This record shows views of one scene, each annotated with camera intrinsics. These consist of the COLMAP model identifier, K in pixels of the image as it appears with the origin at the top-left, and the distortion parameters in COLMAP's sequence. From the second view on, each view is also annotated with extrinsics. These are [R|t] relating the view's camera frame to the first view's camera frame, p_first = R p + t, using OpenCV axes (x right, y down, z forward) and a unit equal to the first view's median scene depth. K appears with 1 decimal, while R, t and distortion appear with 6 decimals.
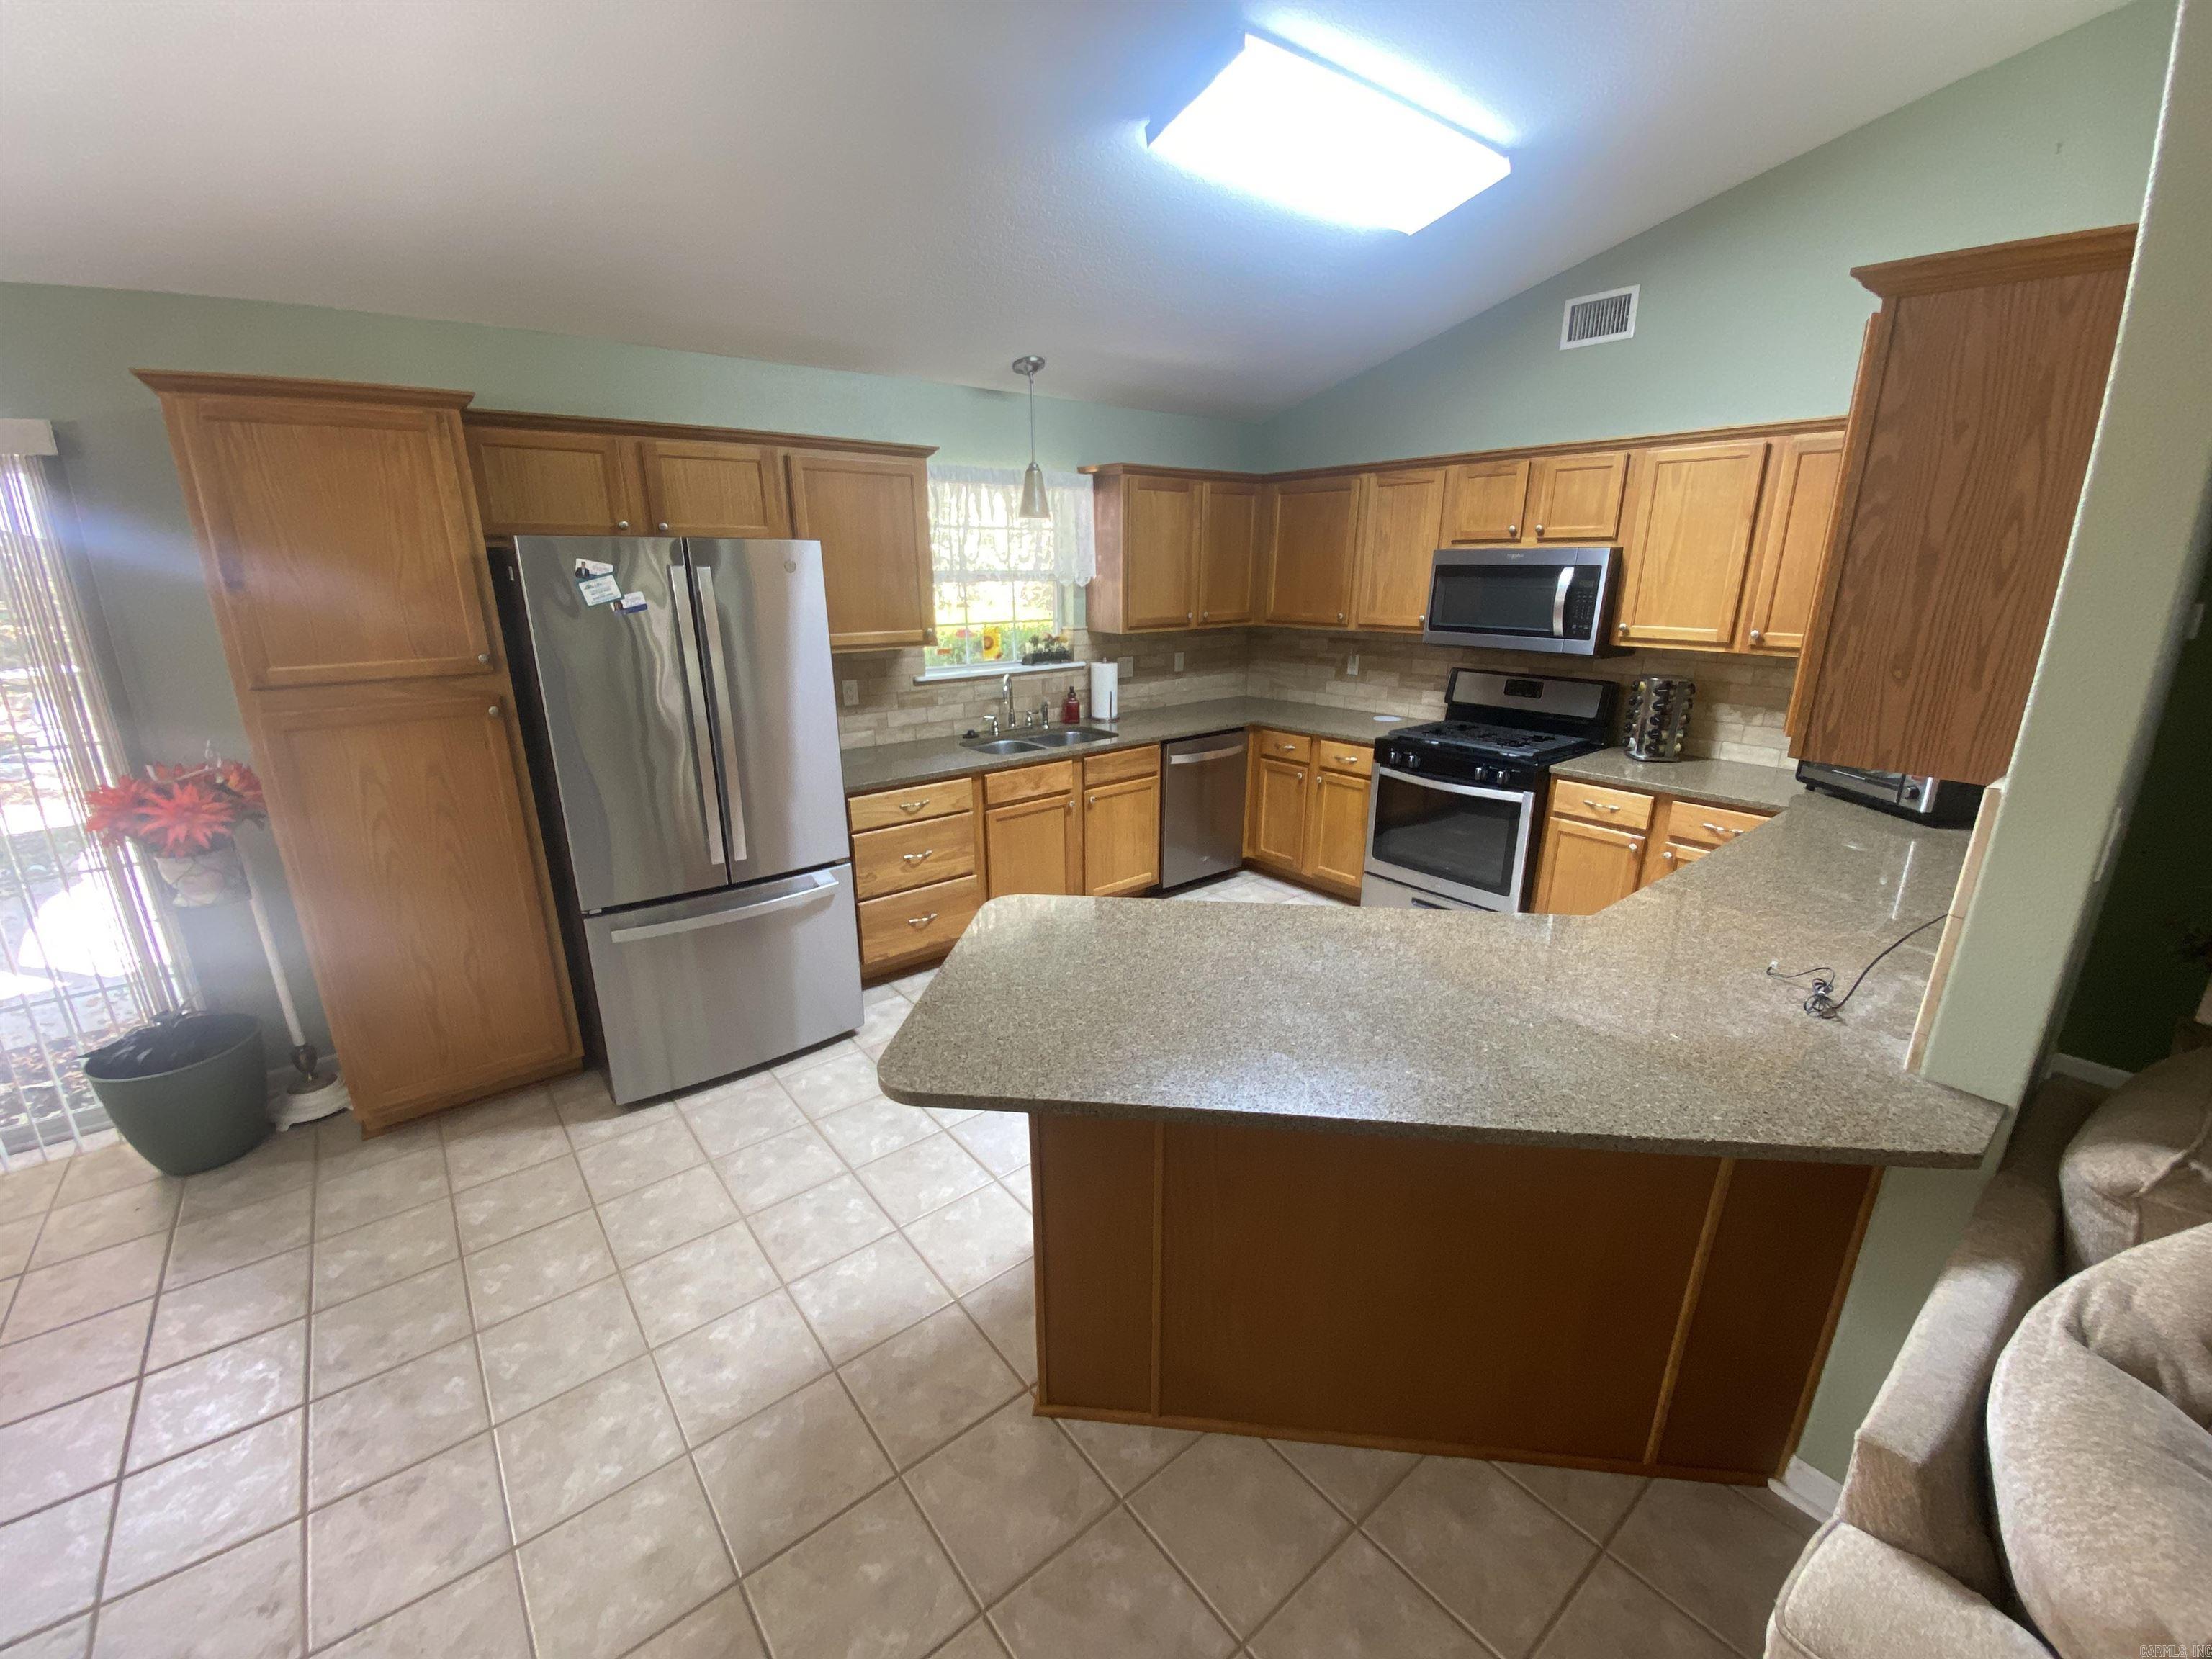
lens RADIAL K [[886.2, 0, 1103.1], [0, 886.2, 841.9], [0, 0, 1]] dist [0.012653, -0.016475]
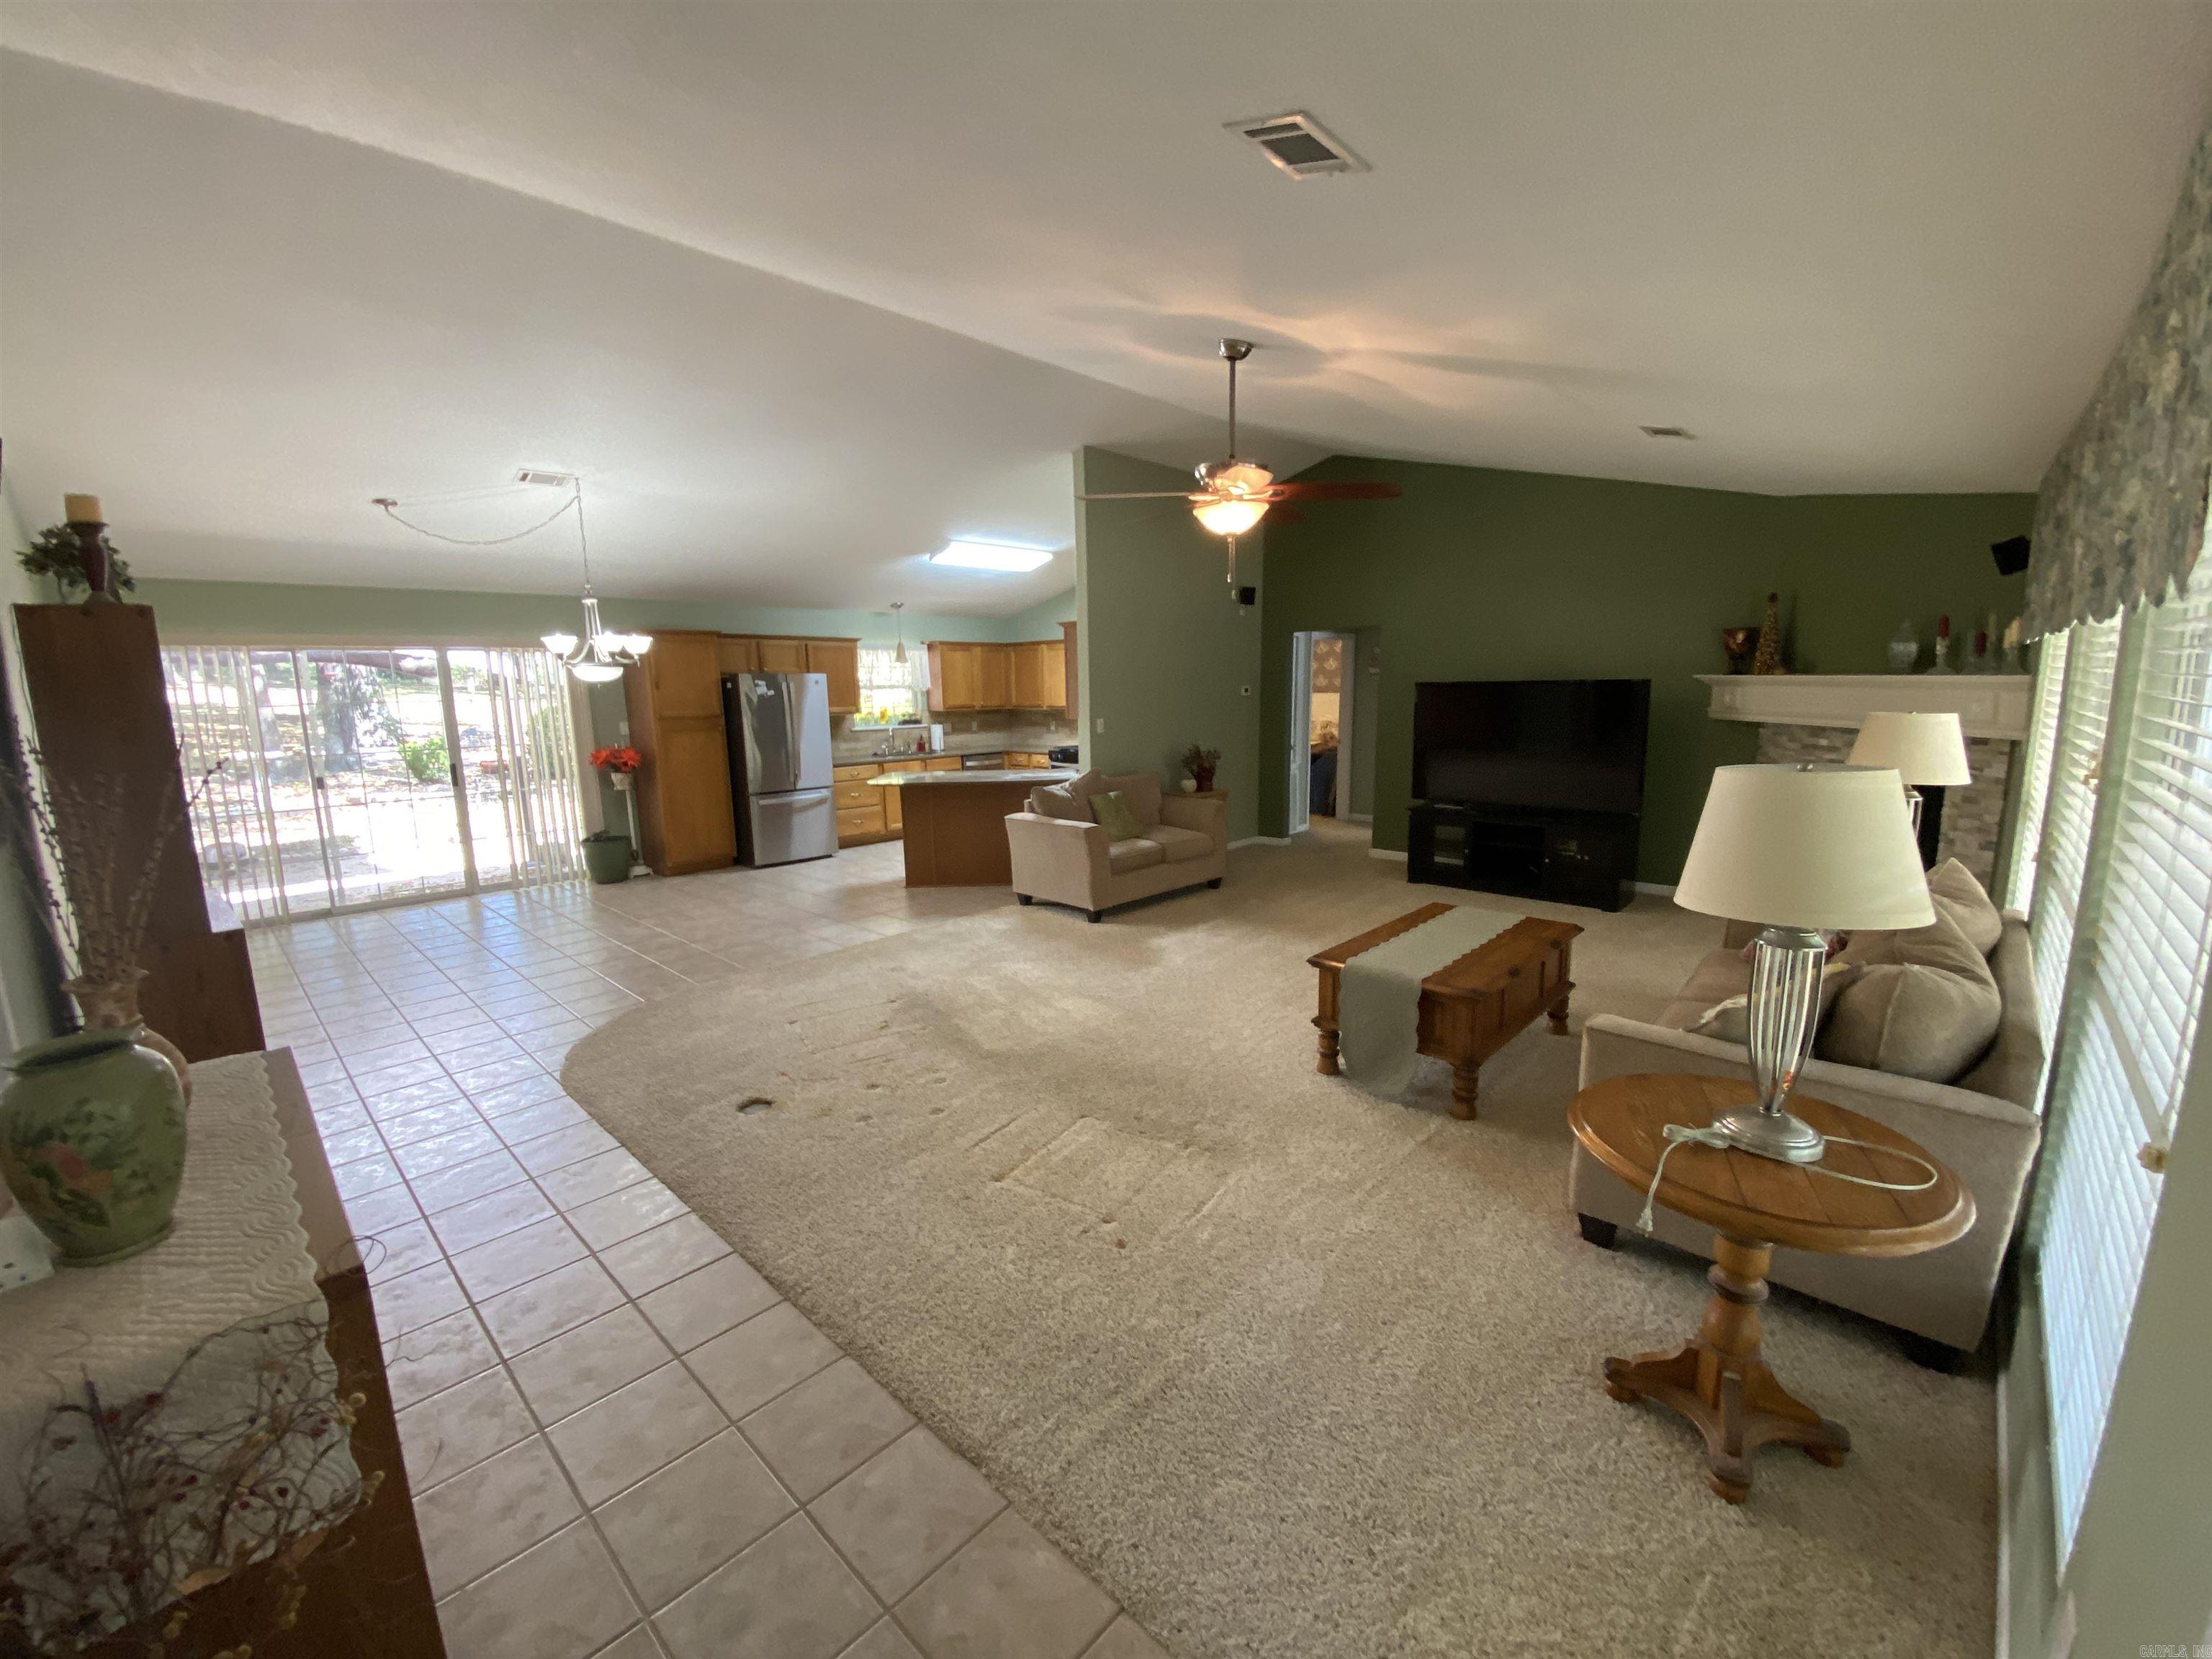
lens RADIAL K [[886.2, 0, 1101.4], [0, 886.2, 839.0], [0, 0, 1]] dist [0.012653, -0.016475]
pose [[0.991050, -0.032566, 0.129457, 0.130873], [0.048815, 0.991030, -0.124402, 0.427502], [-0.124245, 0.129608, 0.983750, -1.354968]]
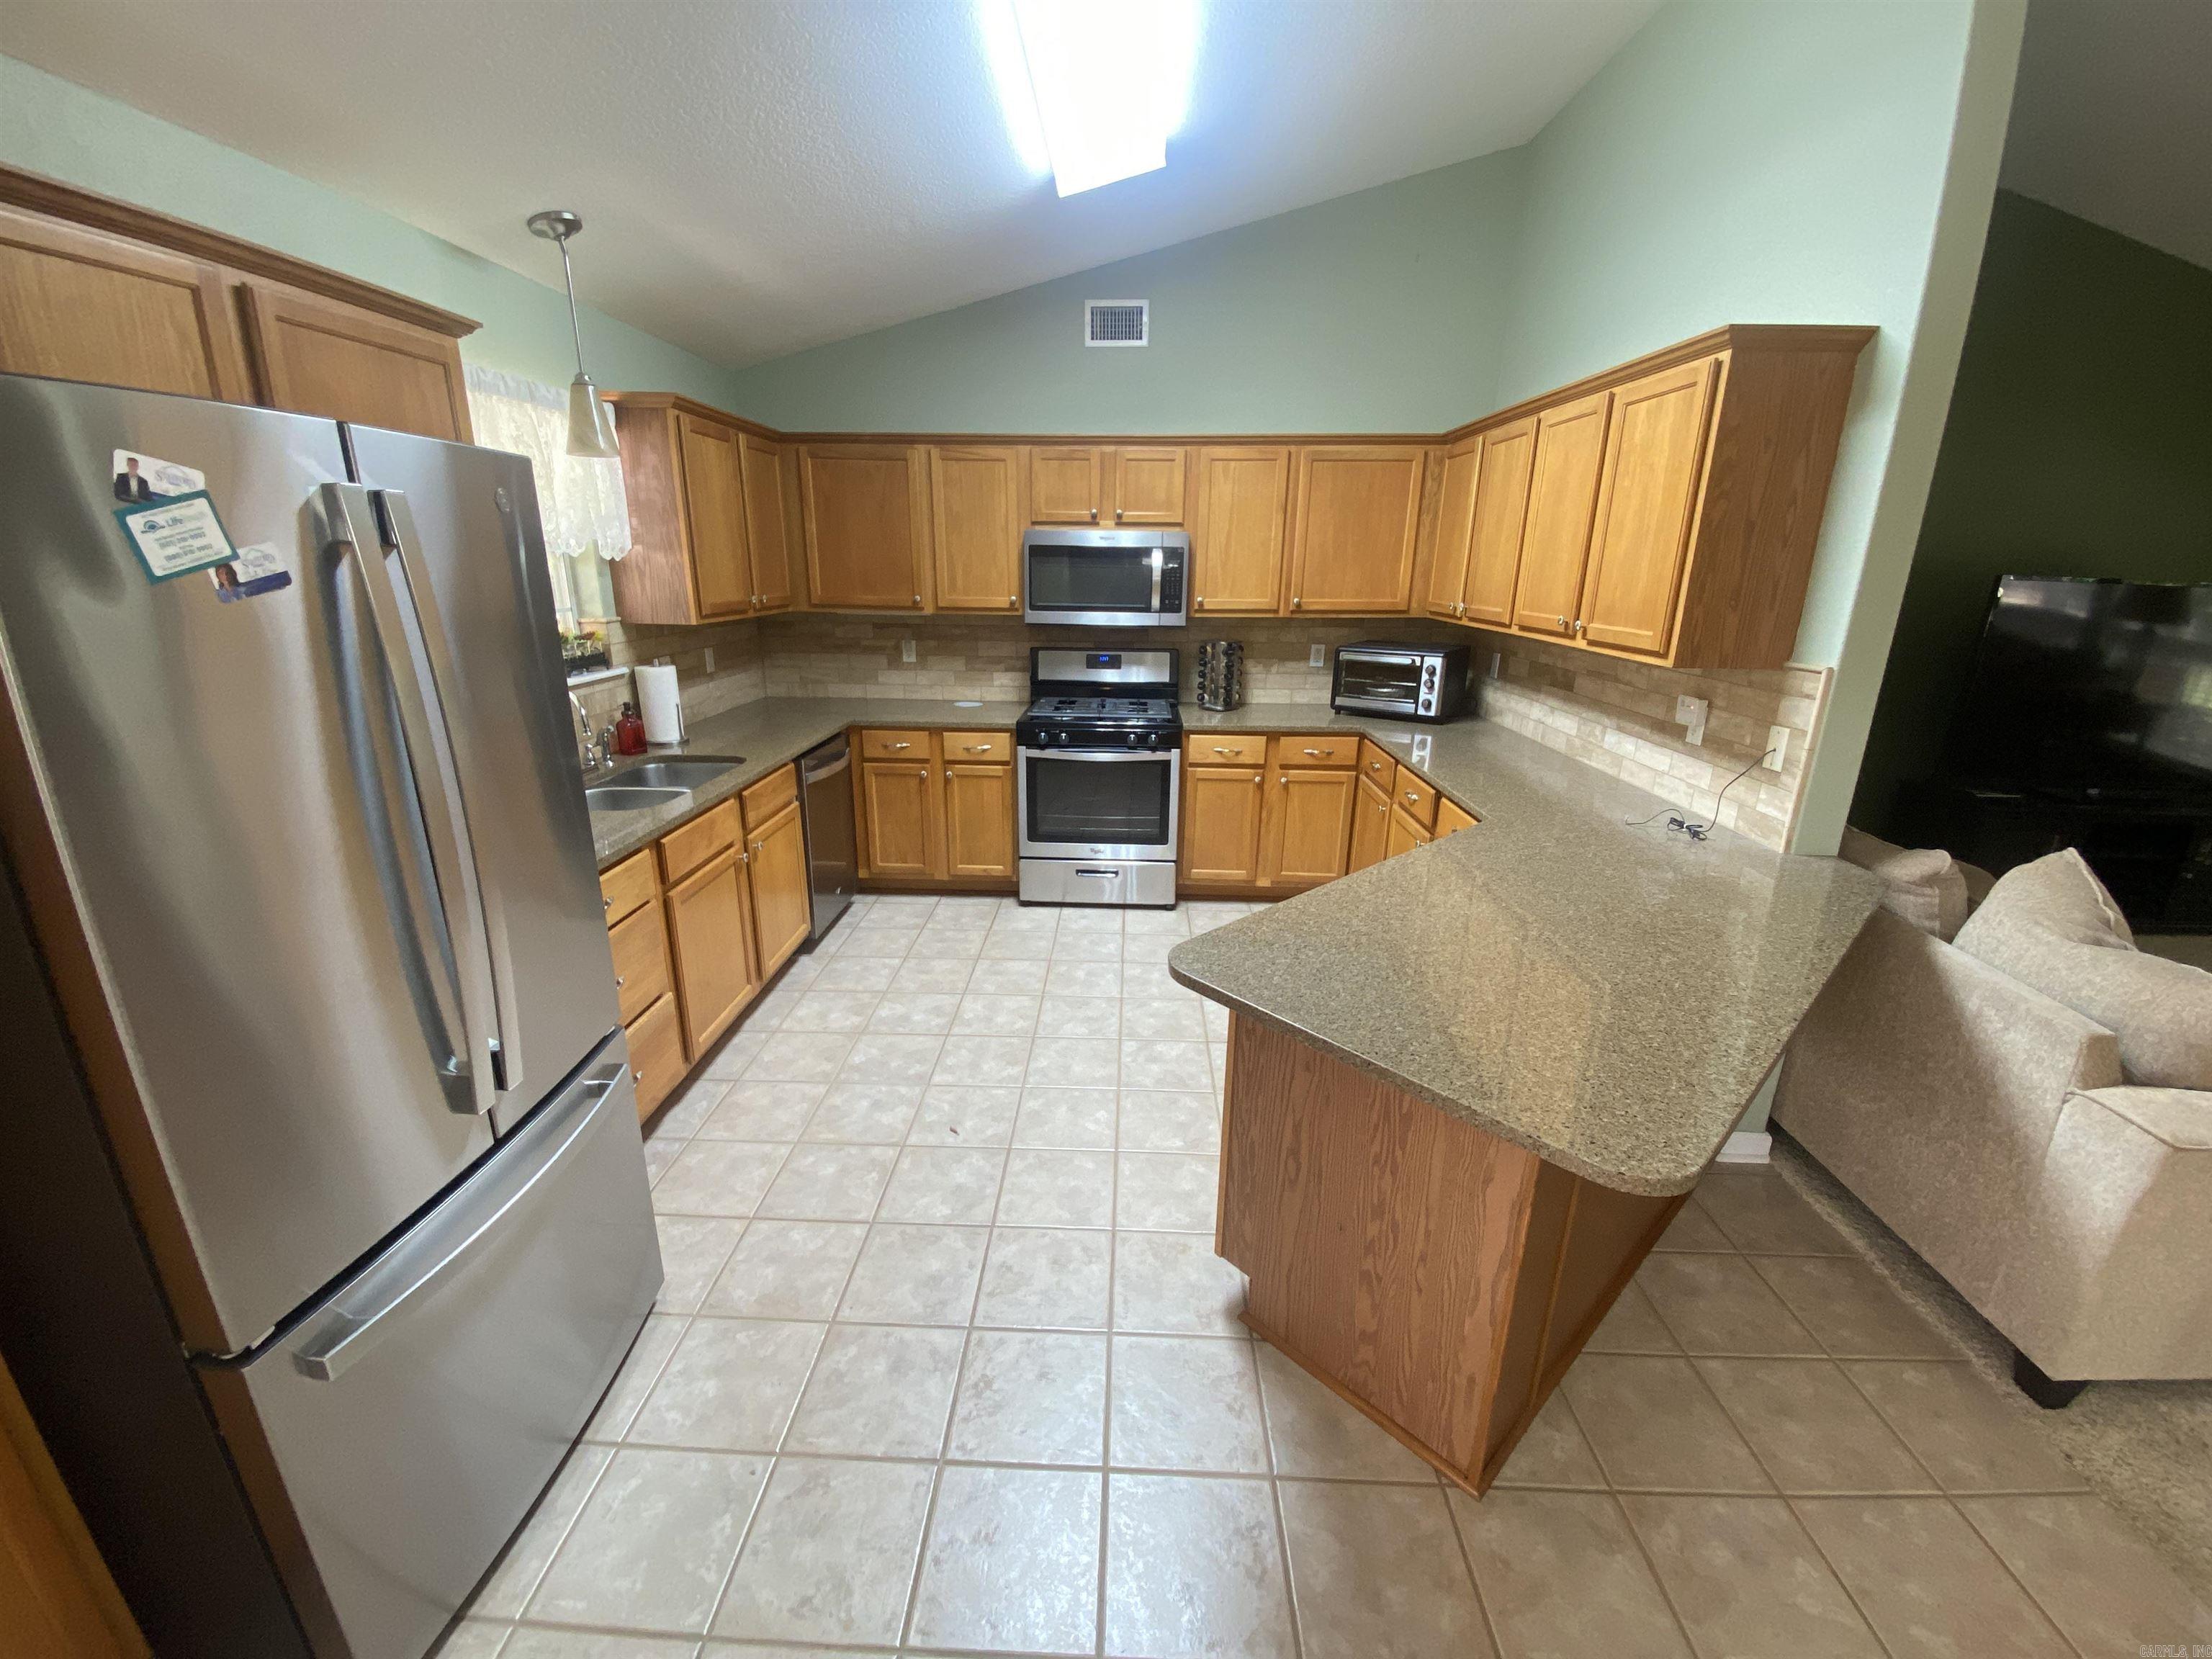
lens RADIAL K [[886.2, 0, 1095.0], [0, 886.2, 839.0], [0, 0, 1]] dist [0.012653, -0.016475]
pose [[0.658545, -0.213252, 0.721694, -0.362423], [0.209809, 0.973012, 0.096064, -0.065049], [-0.722703, 0.088155, 0.685514, 0.277044]]
